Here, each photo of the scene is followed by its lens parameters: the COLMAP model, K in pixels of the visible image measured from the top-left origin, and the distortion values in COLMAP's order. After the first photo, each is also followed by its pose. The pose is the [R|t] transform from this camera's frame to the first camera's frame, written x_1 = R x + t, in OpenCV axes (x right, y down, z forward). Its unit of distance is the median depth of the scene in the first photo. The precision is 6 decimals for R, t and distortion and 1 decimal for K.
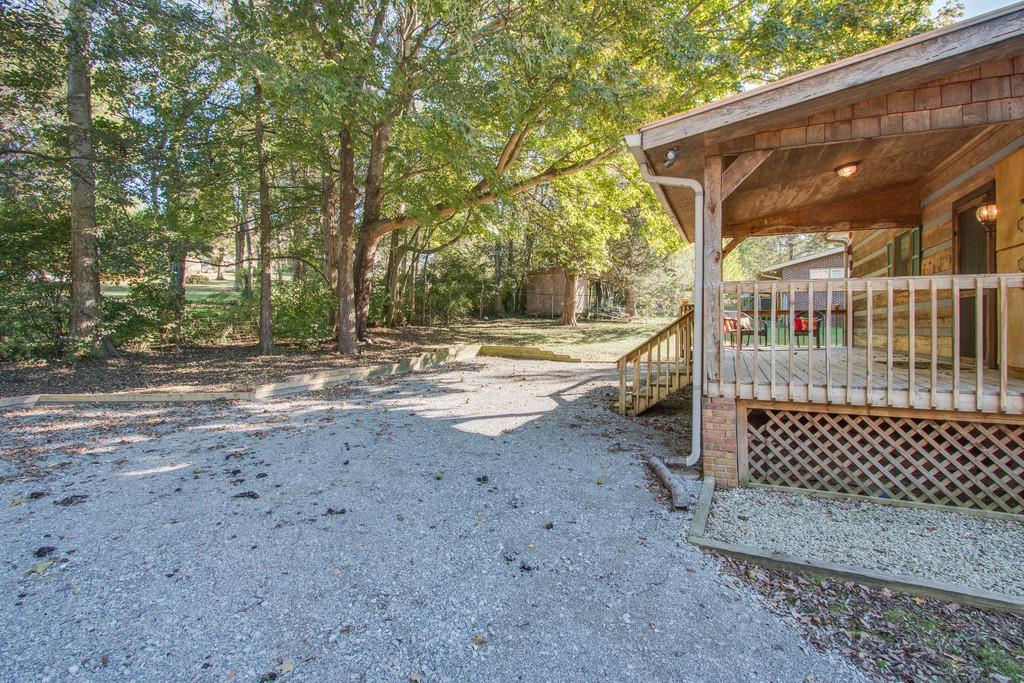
lens RADIAL K [[487.3, 0, 516.0], [0, 487.3, 321.6], [0, 0, 1]] dist [-0.011438, 0.001448]
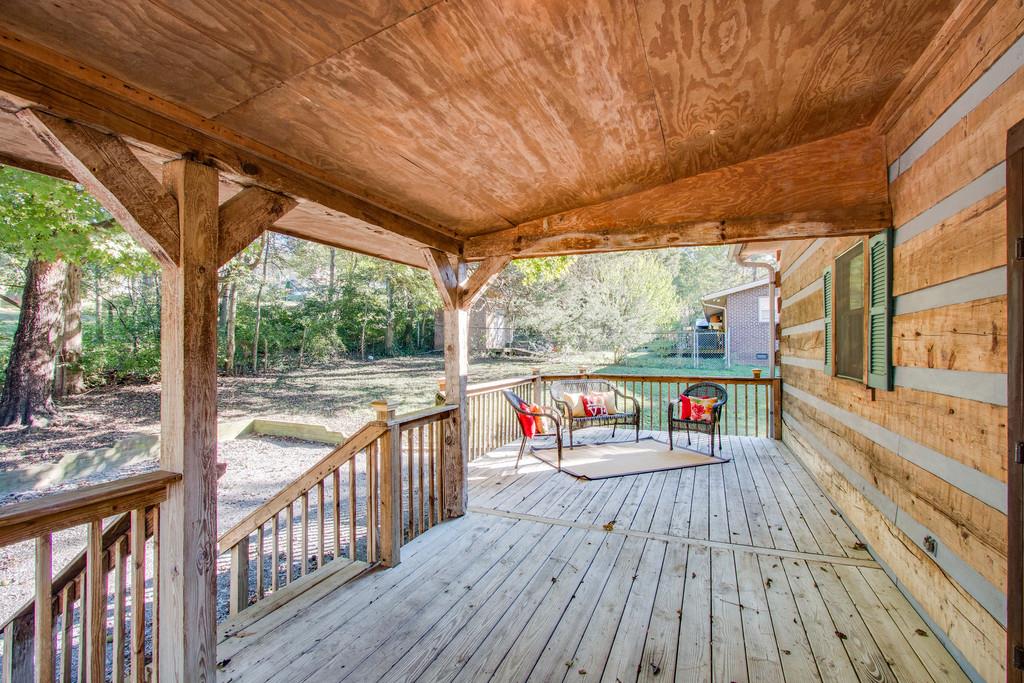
lens RADIAL K [[487.3, 0, 506.8], [0, 487.3, 341.1], [0, 0, 1]] dist [-0.011438, 0.001448]
pose [[0.999757, -0.004127, 0.021677, 0.561456], [0.004165, 0.999990, -0.001694, -0.118572], [-0.021670, 0.001784, 0.999764, 0.667924]]
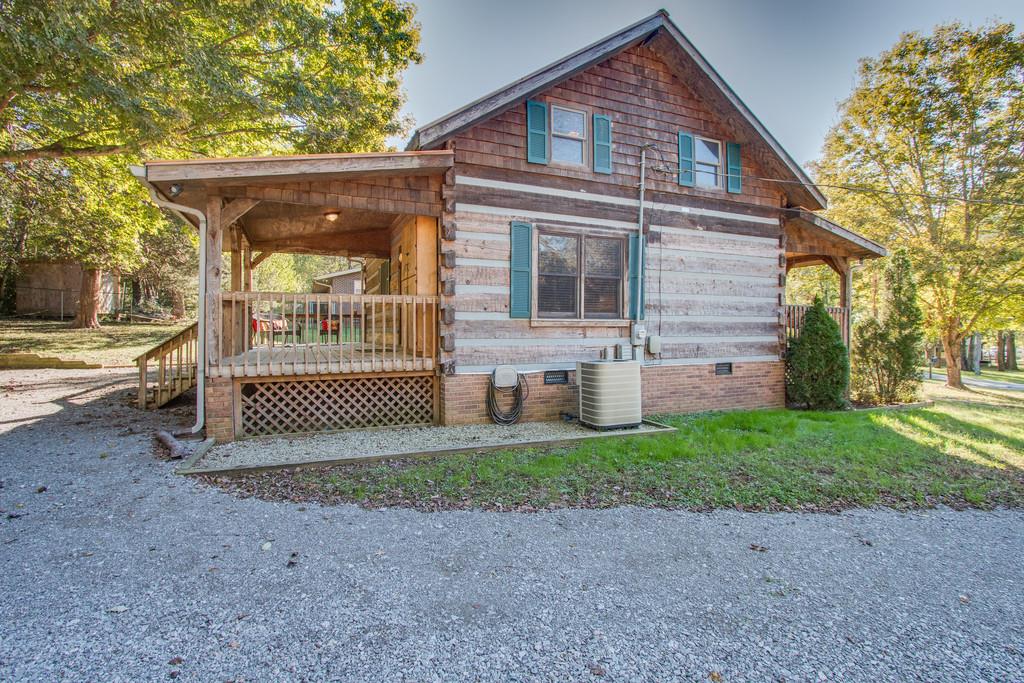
lens RADIAL K [[487.3, 0, 514.1], [0, 487.3, 328.4], [0, 0, 1]] dist [-0.011438, 0.001448]
pose [[0.680239, -0.003898, 0.732980, -0.004469], [-0.000582, 0.999983, 0.005858, 0.008333], [-0.732990, -0.004411, 0.680225, -0.322331]]
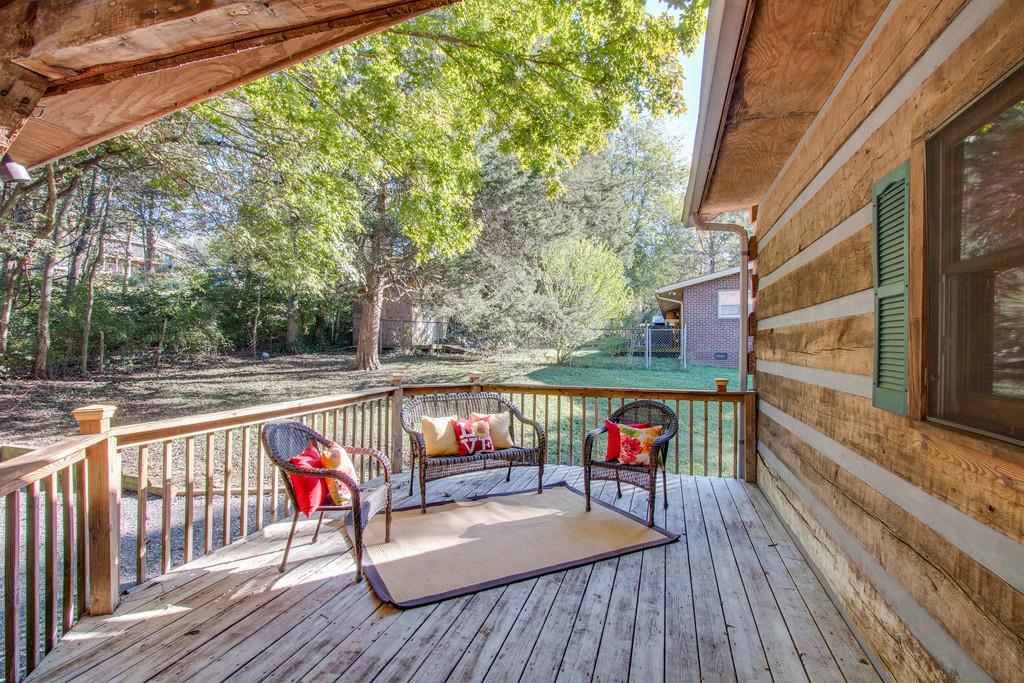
lens RADIAL K [[487.3, 0, 490.4], [0, 487.3, 340.9], [0, 0, 1]] dist [-0.011438, 0.001448]
pose [[0.997733, 0.004274, 0.067162, 0.727981], [-0.004635, 0.999976, 0.005213, -0.115688], [-0.067138, -0.005513, 0.997728, 0.999545]]
